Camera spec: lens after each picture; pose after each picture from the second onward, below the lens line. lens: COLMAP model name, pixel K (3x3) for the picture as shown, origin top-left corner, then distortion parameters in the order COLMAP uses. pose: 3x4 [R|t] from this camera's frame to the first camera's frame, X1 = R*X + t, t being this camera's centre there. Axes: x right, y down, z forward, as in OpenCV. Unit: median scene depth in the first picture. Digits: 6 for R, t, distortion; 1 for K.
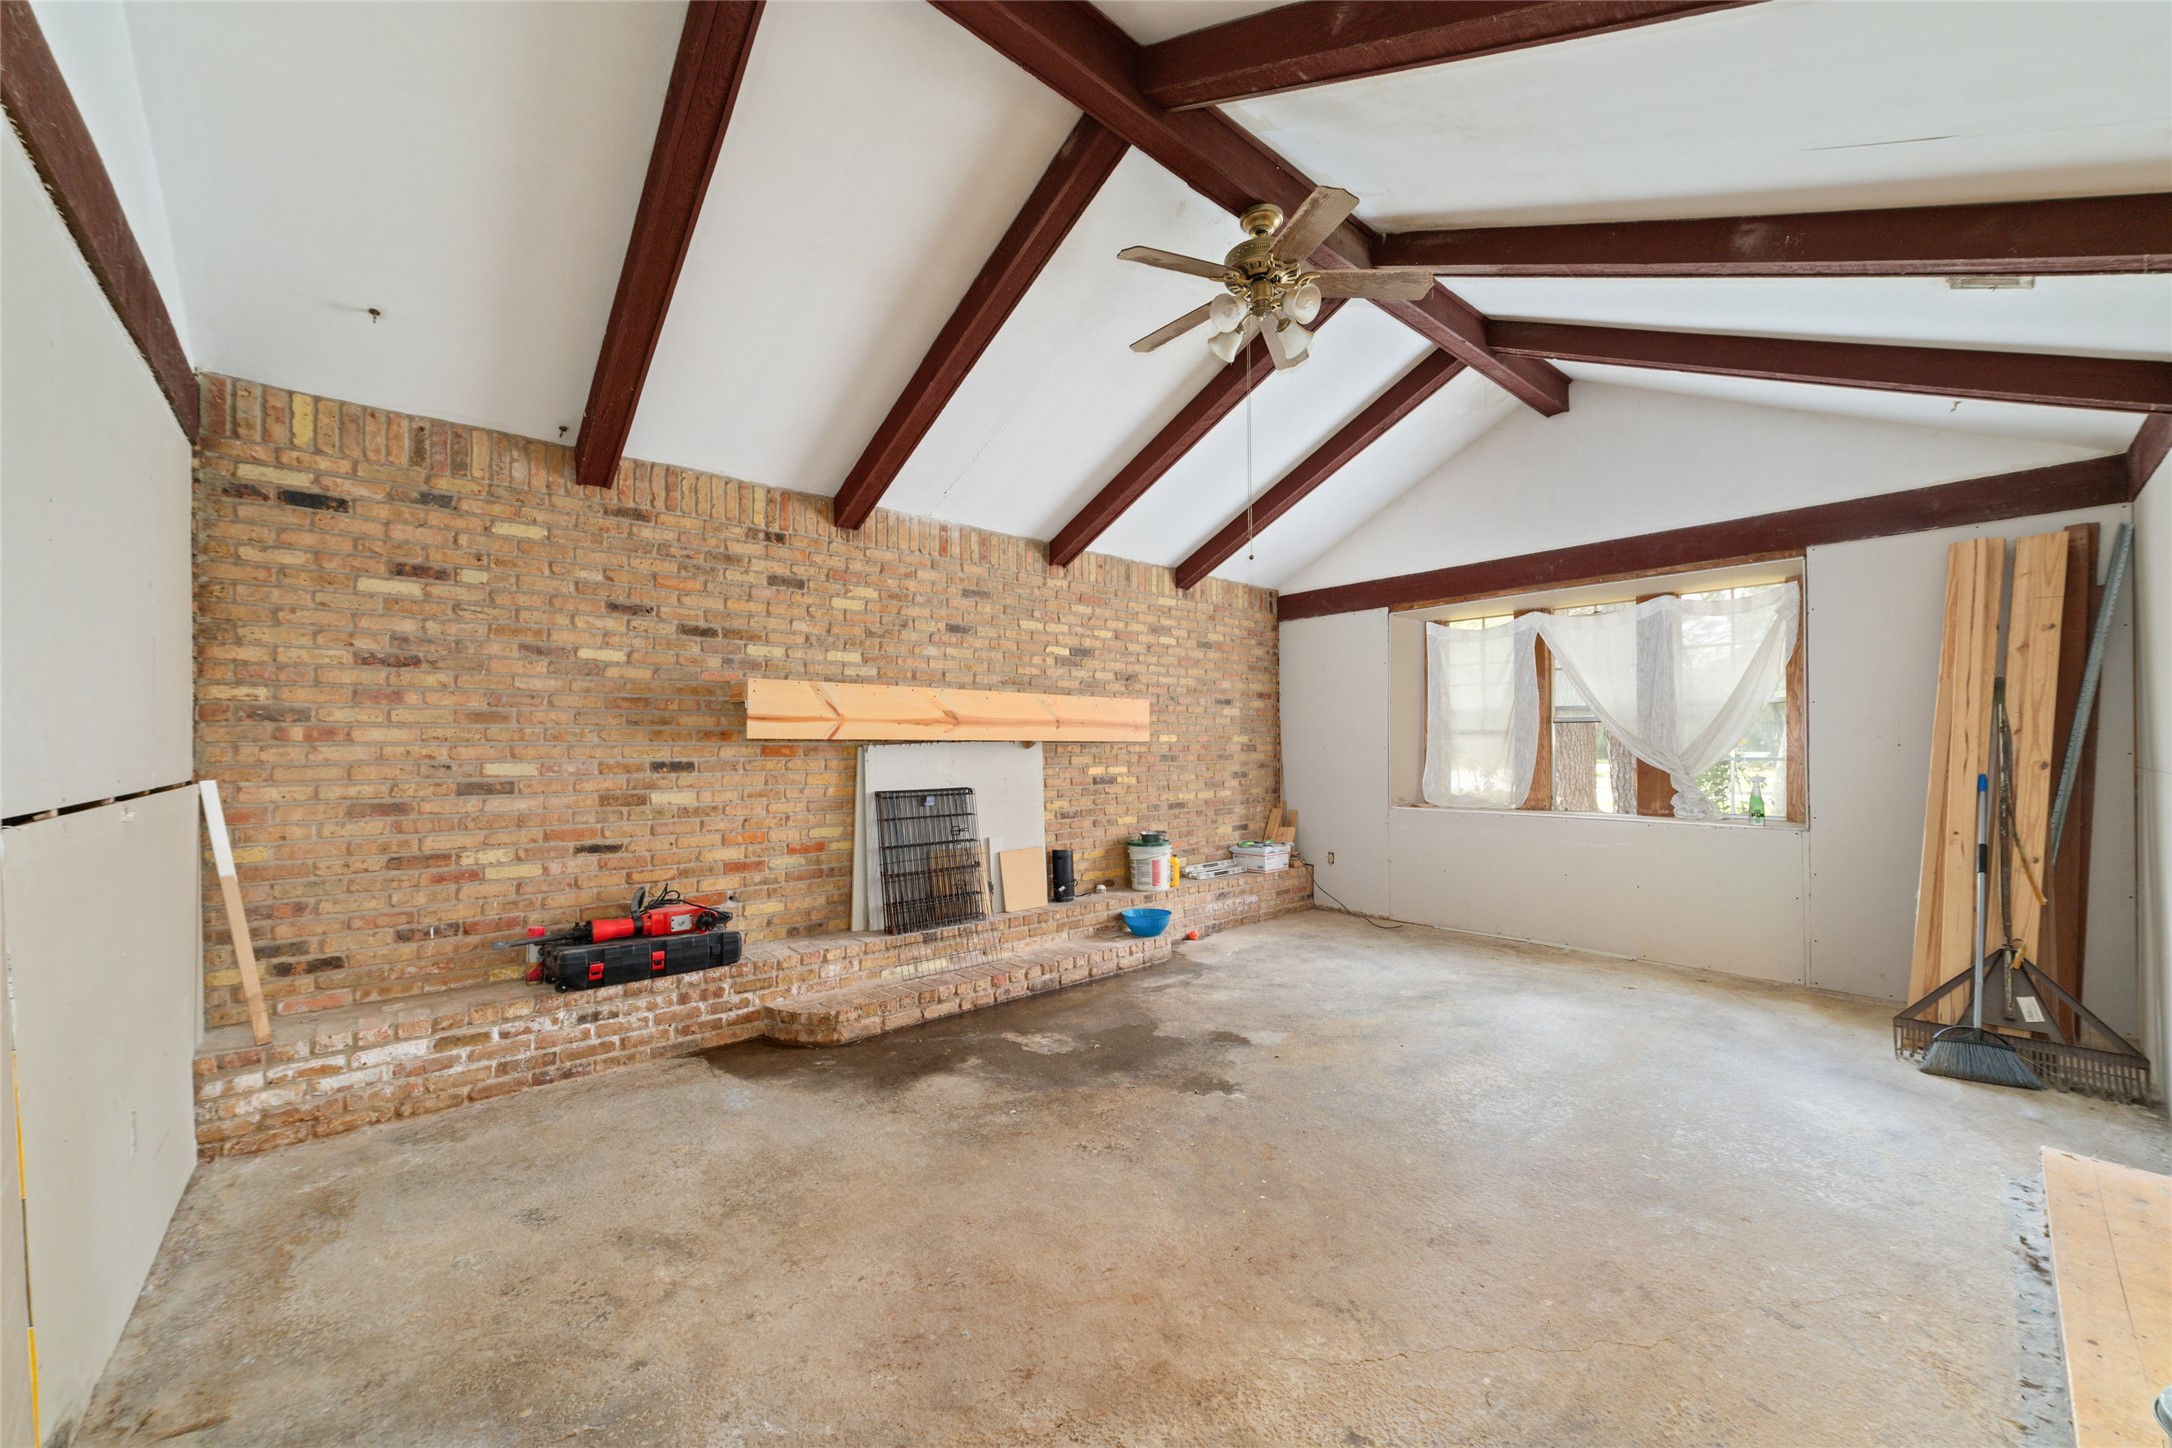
lens RADIAL K [[832.0, 0, 1083.4], [0, 832.0, 739.5], [0, 0, 1]] dist [-0.007244, 0.000849]
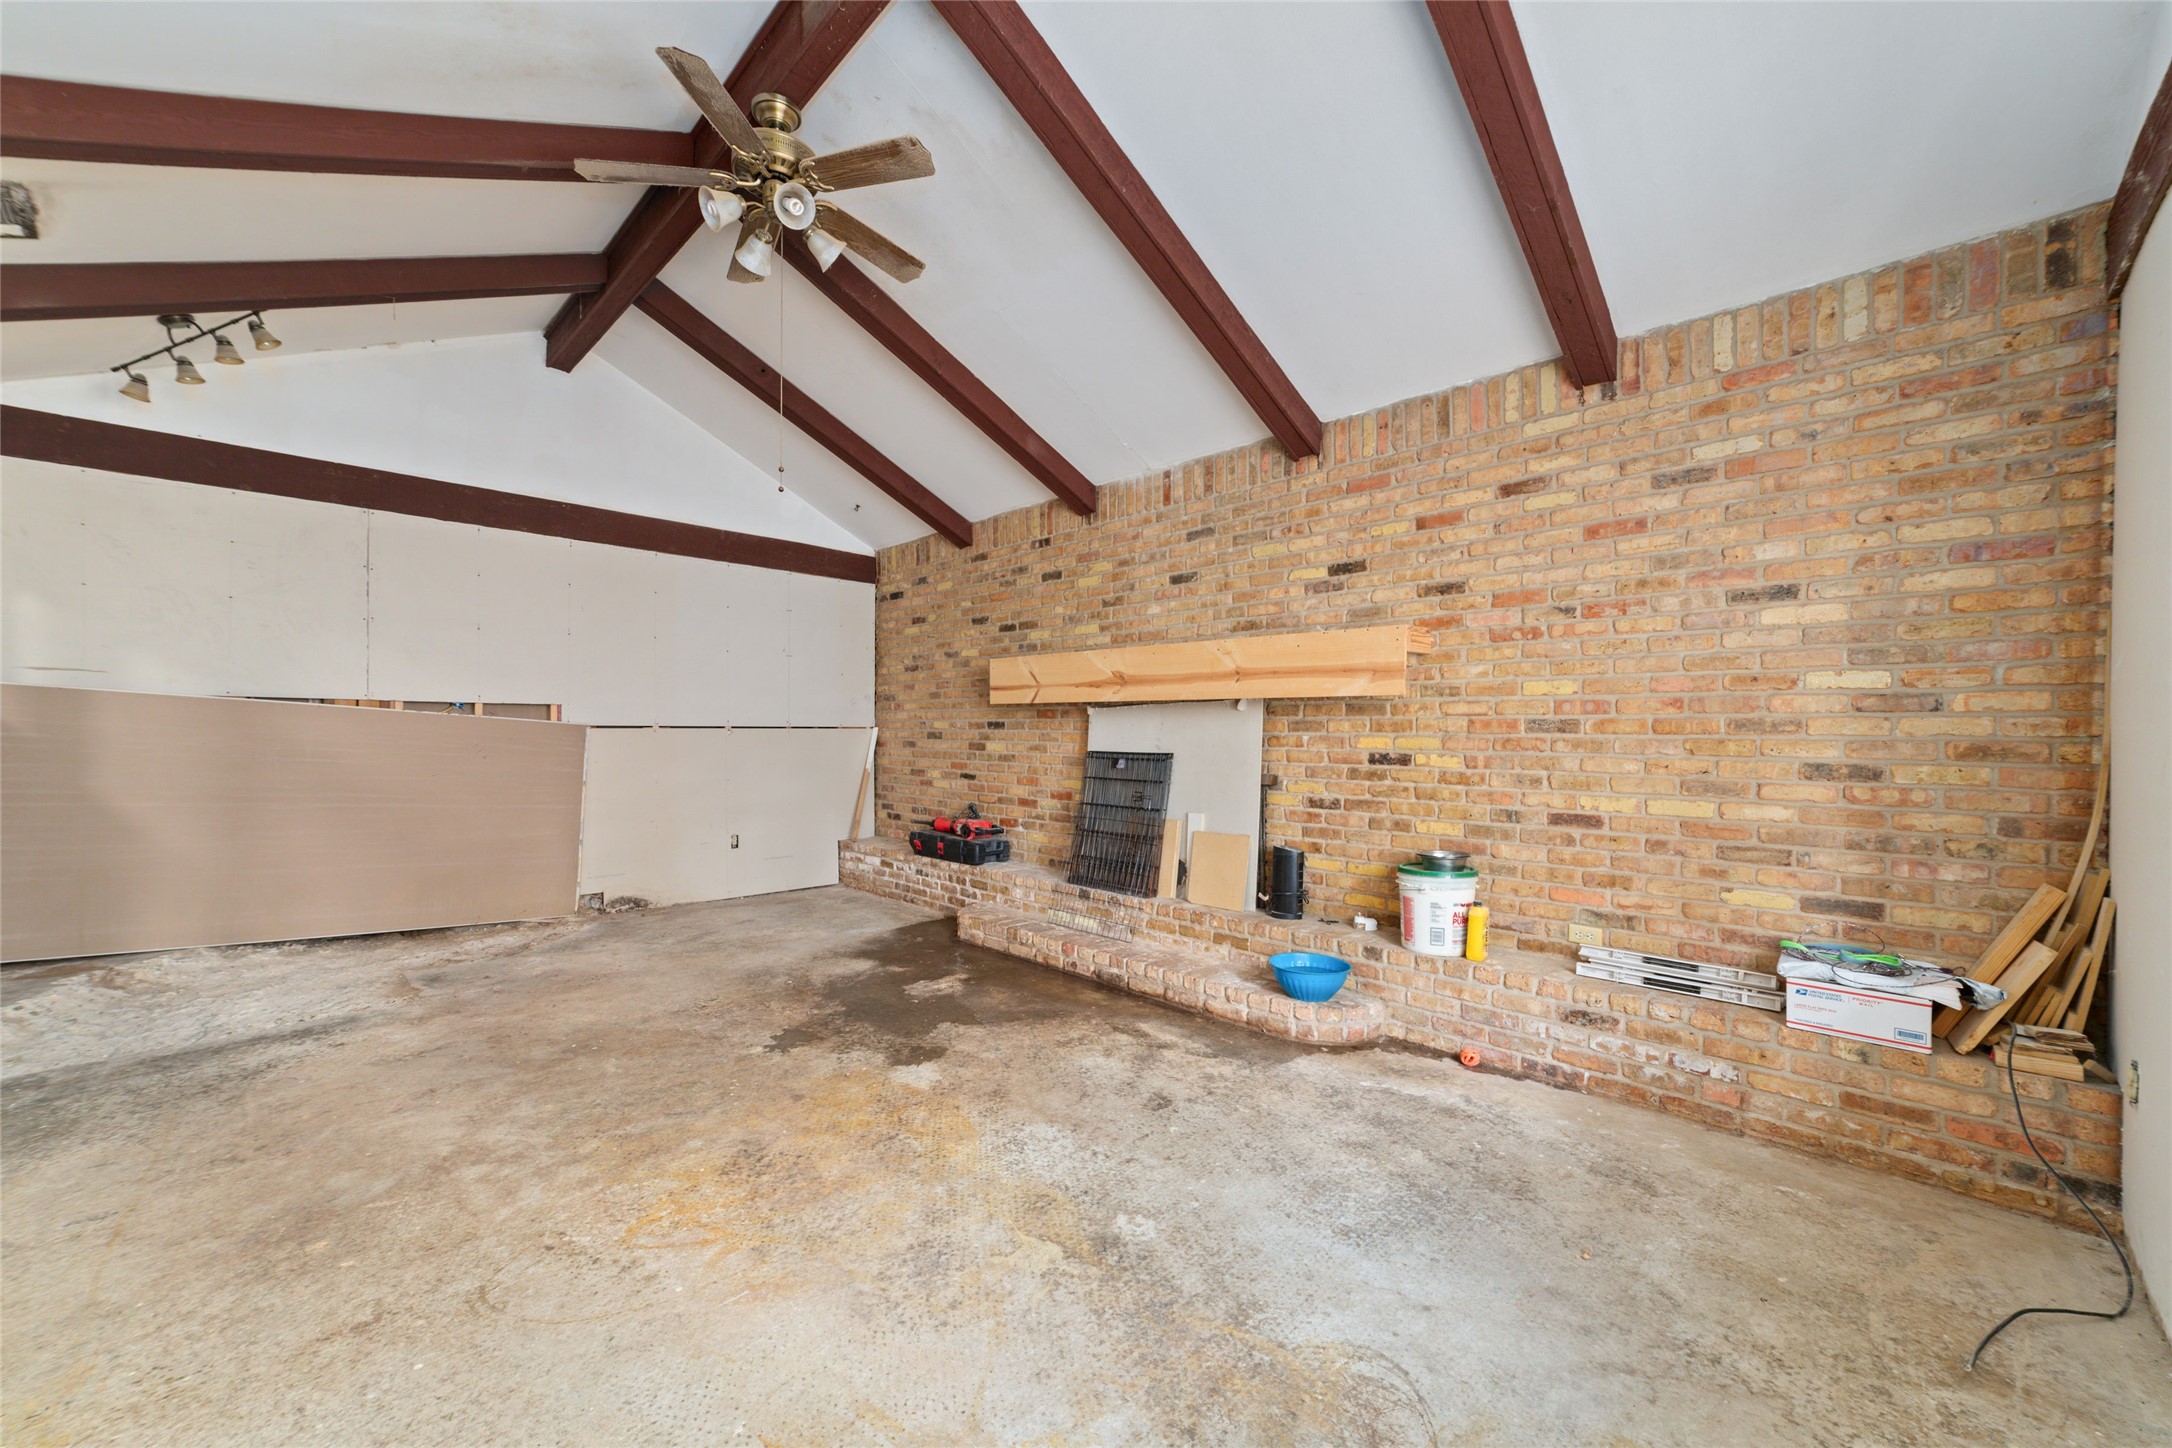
lens RADIAL K [[832.0, 0, 1077.0], [0, 832.0, 733.8], [0, 0, 1]] dist [-0.007244, 0.000849]
pose [[0.051261, 0.006448, -0.998664, 0.881261], [-0.001233, 0.999979, 0.006394, 0.035651], [0.998685, 0.000904, 0.051268, 0.986650]]
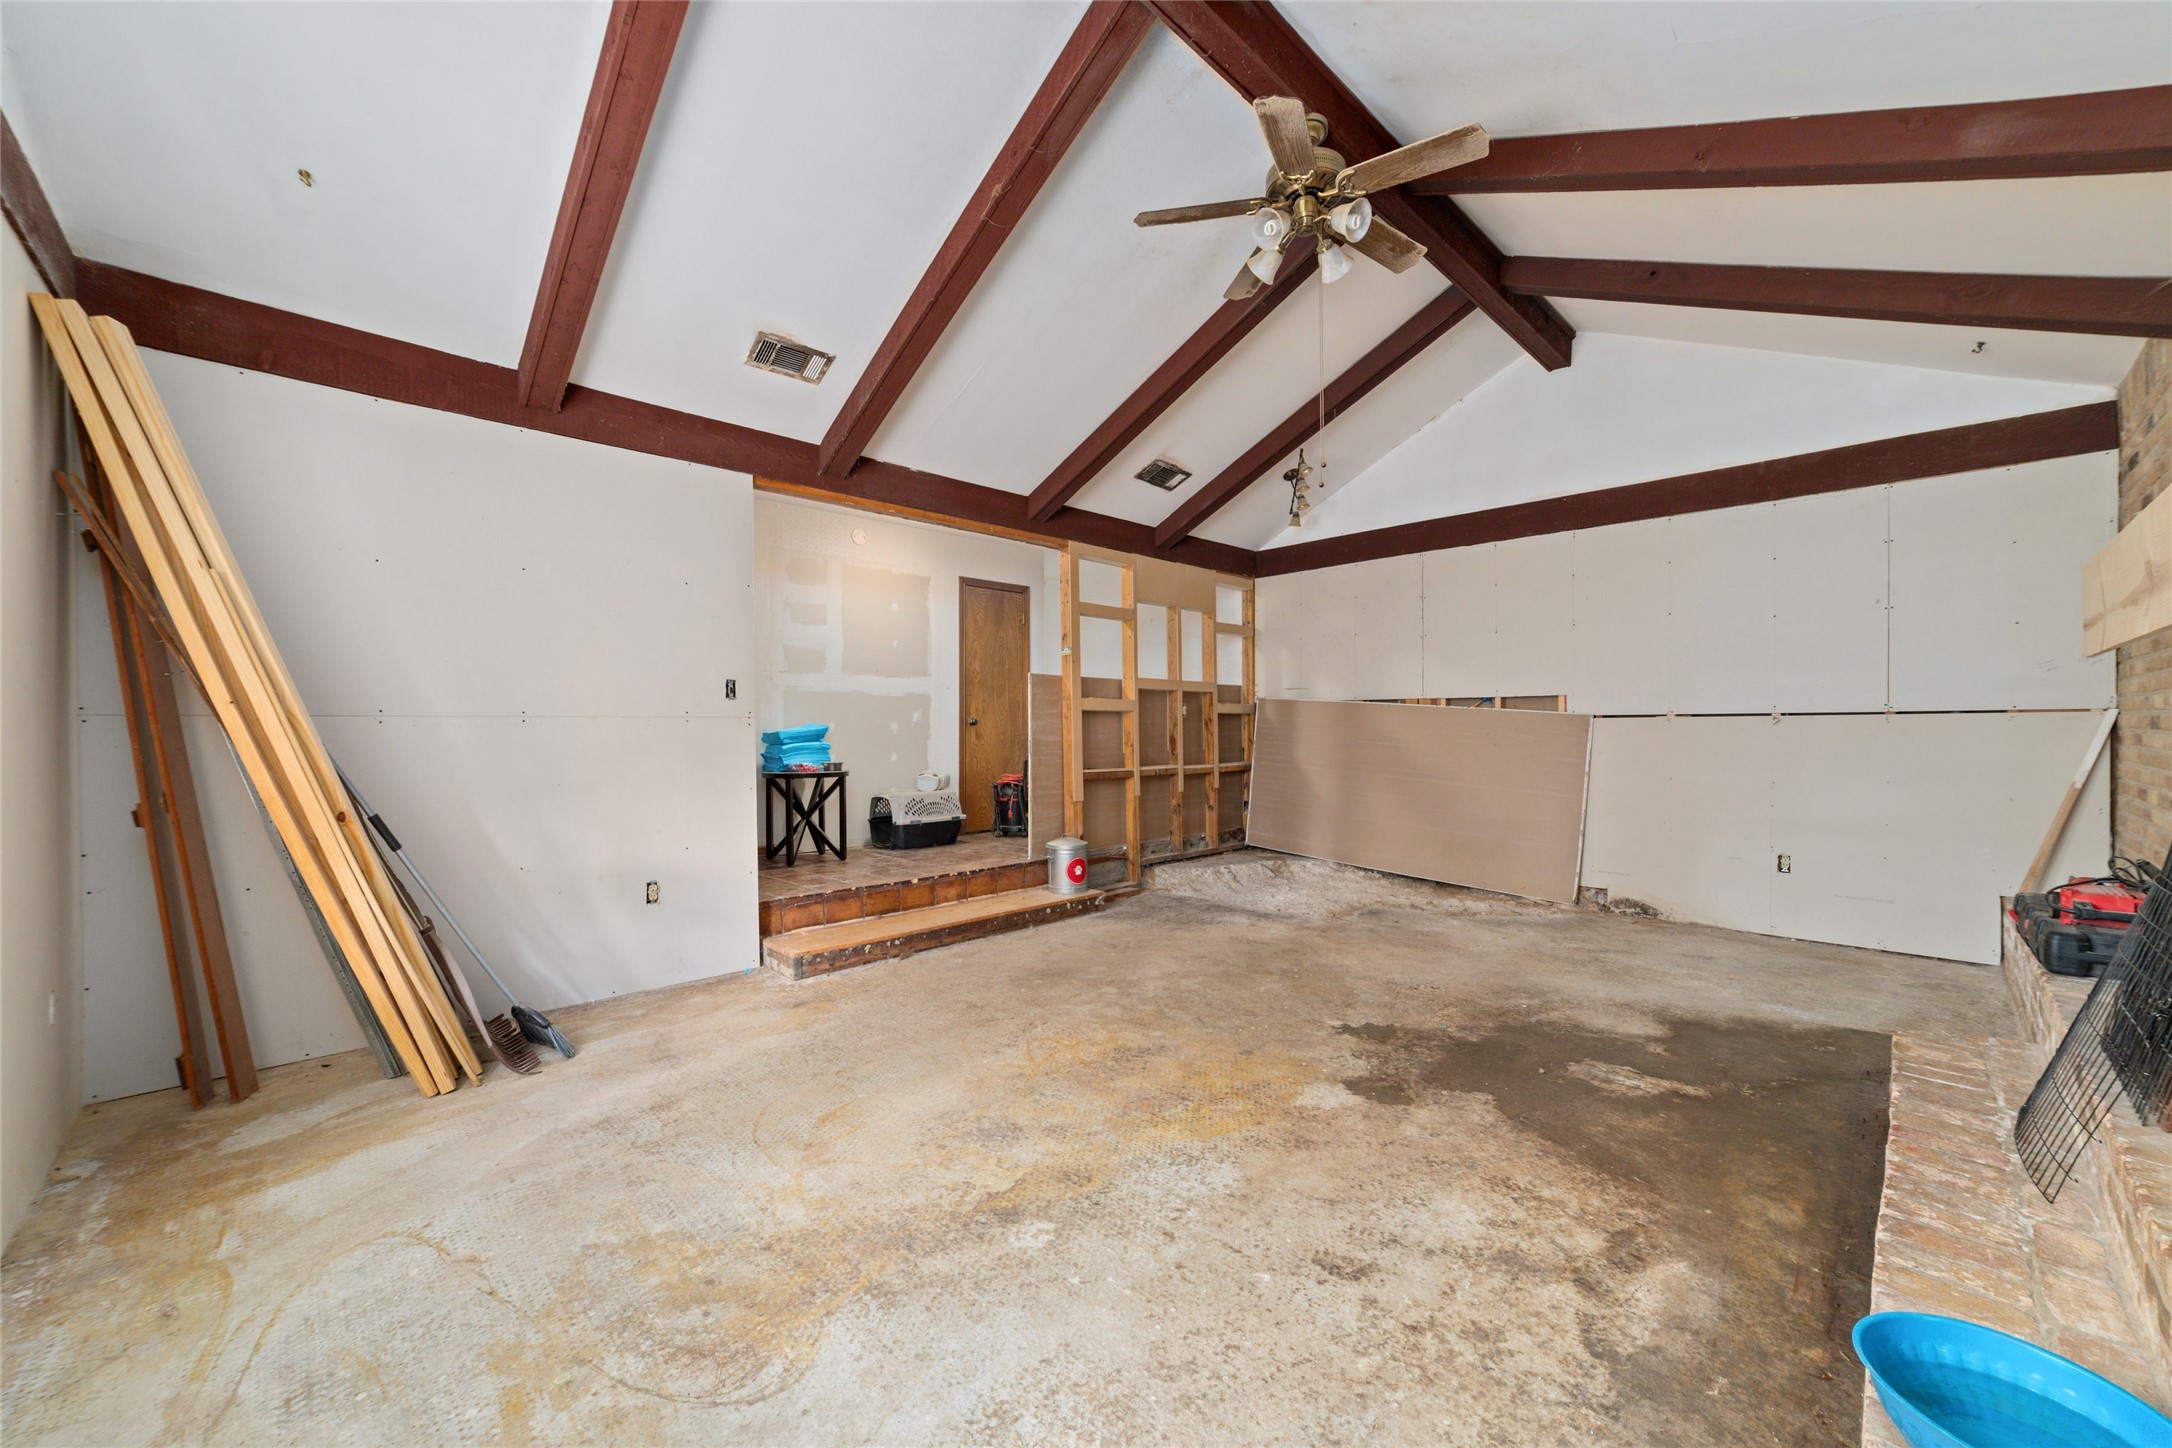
lens RADIAL K [[832.0, 0, 1090.5], [0, 832.0, 732.0], [0, 0, 1]] dist [-0.007244, 0.000849]
pose [[-0.998618, 0.009801, -0.051631, 0.399989], [0.009691, 0.999950, 0.002380, 0.046621], [0.051651, 0.001877, -0.998663, 1.496789]]
